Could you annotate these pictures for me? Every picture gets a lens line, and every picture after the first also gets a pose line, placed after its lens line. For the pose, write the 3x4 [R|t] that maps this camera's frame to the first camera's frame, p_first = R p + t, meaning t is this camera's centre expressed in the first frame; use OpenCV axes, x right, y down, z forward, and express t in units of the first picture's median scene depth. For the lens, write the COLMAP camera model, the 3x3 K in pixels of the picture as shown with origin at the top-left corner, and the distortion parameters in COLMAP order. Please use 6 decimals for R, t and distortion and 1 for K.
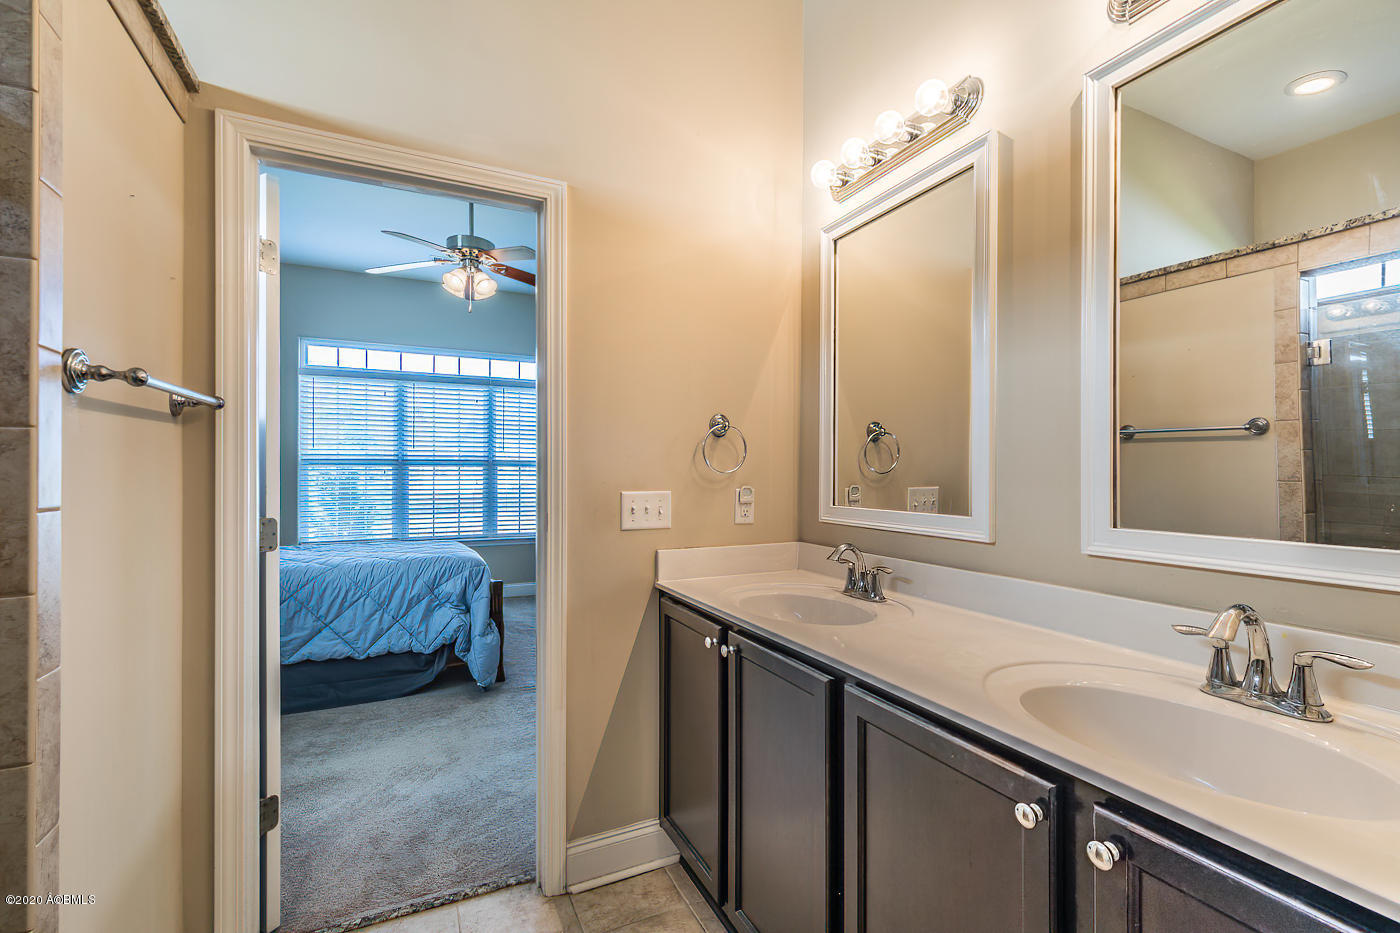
lens RADIAL K [[637.4, 0, 701.5], [0, 637.4, 472.6], [0, 0, 1]] dist [0.005032, -0.001114]
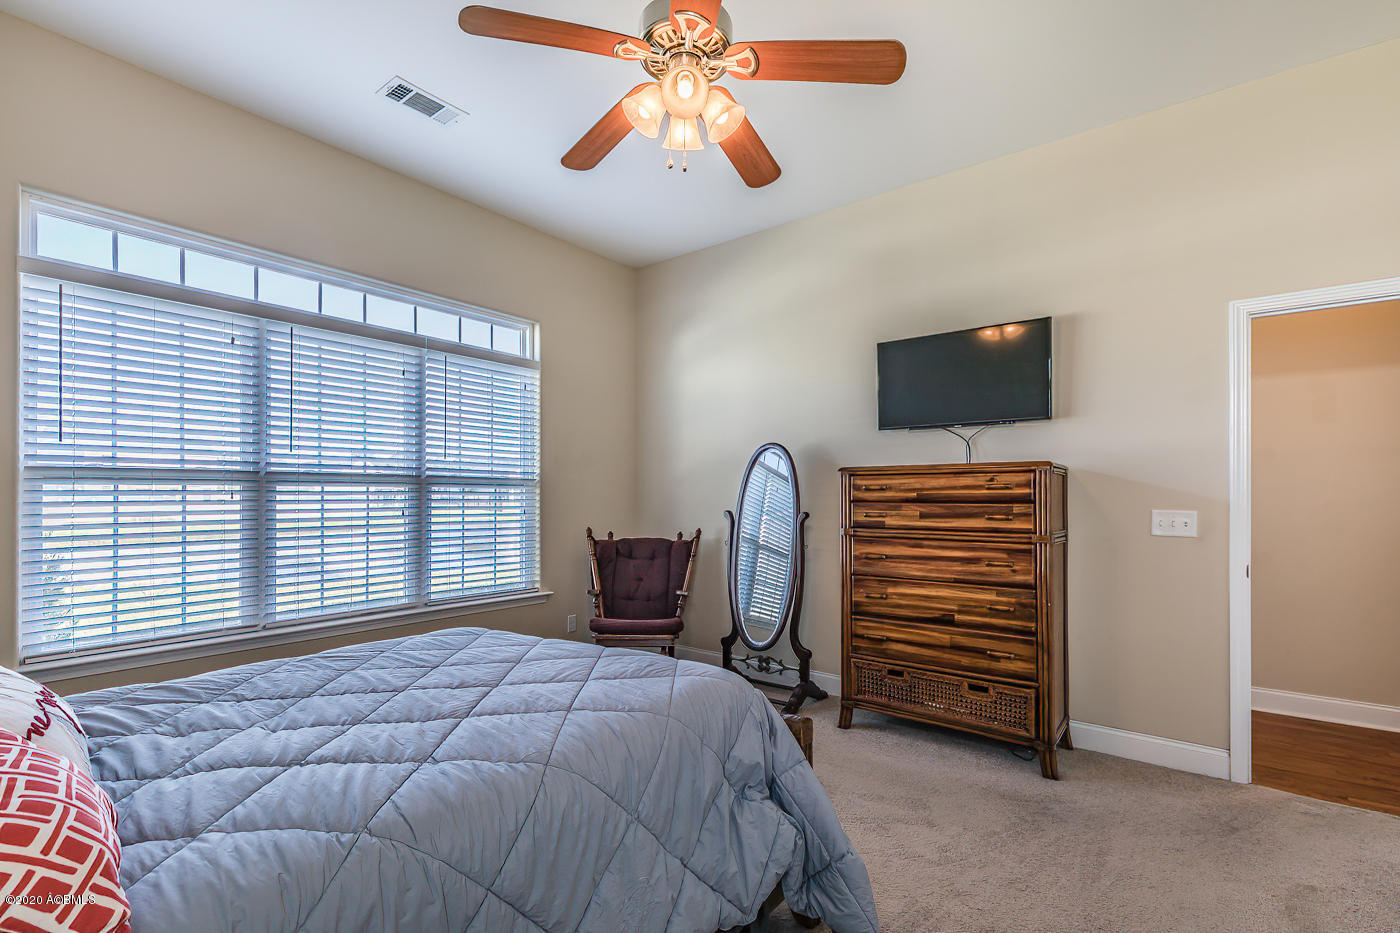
lens RADIAL K [[637.4, 0, 699.1], [0, 637.4, 493.6], [0, 0, 1]] dist [0.005032, -0.001114]
pose [[0.894808, -0.001667, 0.446449, -0.488457], [0.000287, 0.999995, 0.003158, -0.005101], [-0.446452, -0.002697, 0.894804, 0.476811]]
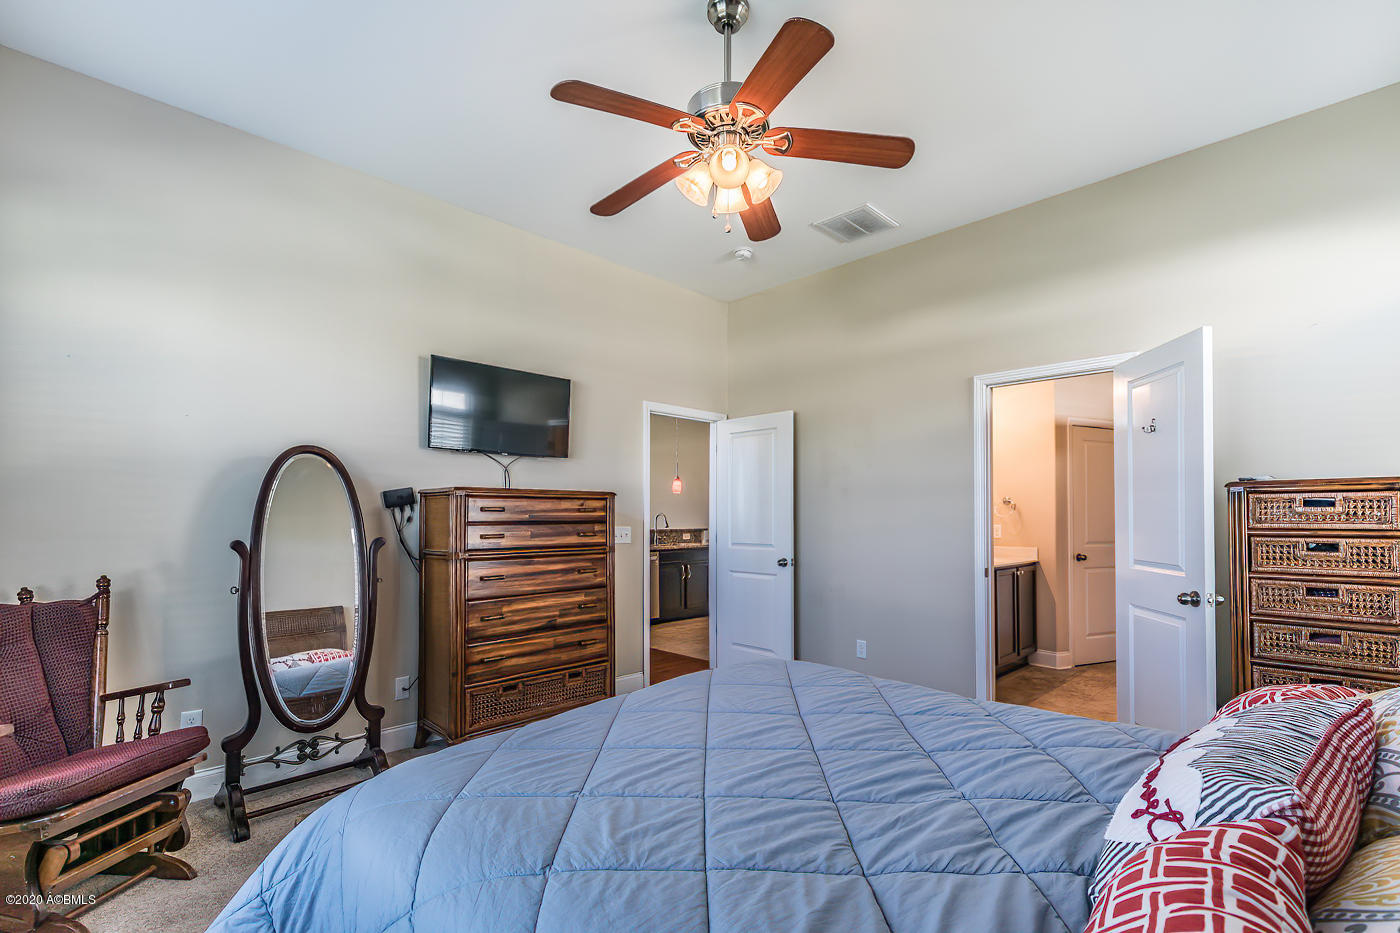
lens RADIAL K [[637.4, 0, 728.7], [0, 637.4, 500.1], [0, 0, 1]] dist [0.005032, -0.001114]
pose [[-0.359492, 0.021015, 0.932912, -0.917700], [-0.006450, 0.999667, -0.025004, -0.002750], [-0.933126, -0.015007, -0.359236, 1.373432]]
